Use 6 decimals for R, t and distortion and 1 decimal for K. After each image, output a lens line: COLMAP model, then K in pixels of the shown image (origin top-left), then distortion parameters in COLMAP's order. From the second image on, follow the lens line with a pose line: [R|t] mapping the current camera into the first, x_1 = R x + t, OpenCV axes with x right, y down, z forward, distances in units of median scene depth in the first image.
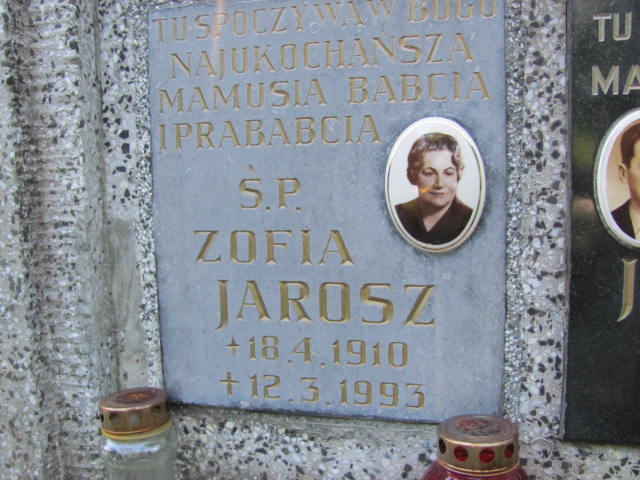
lens RADIAL K [[673.7, 0, 320.0], [0, 673.7, 240.0], [0, 0, 1]] dist [-0.203673, 0.246891]
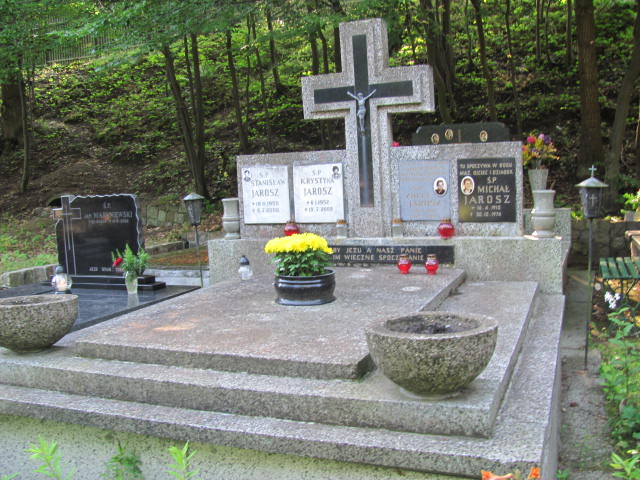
lens RADIAL K [[673.7, 0, 320.0], [0, 673.7, 240.0], [0, 0, 1]] dist [-0.203673, 0.246891]
pose [[0.991893, -0.005596, -0.126954, -0.215533], [0.006640, 0.999948, 0.007801, 0.444326], [0.126904, -0.008581, 0.991878, -6.598492]]
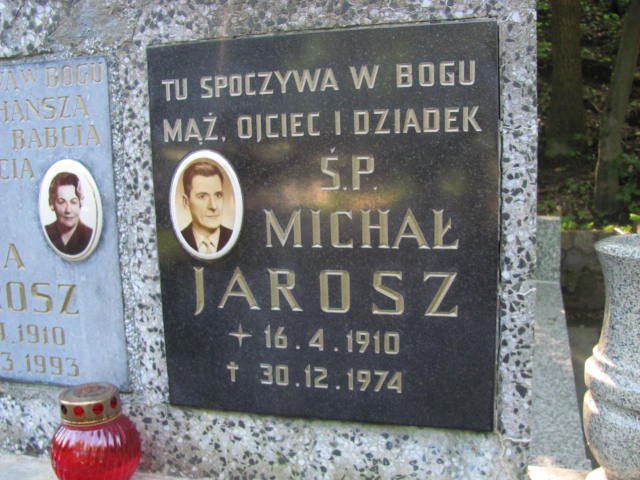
lens RADIAL K [[673.7, 0, 320.0], [0, 673.7, 240.0], [0, 0, 1]] dist [-0.203673, 0.246891]
pose [[0.999574, -0.007982, -0.028076, 0.715916], [0.009054, 0.999226, 0.038268, -0.069995], [0.027749, -0.038506, 0.998873, -0.301216]]
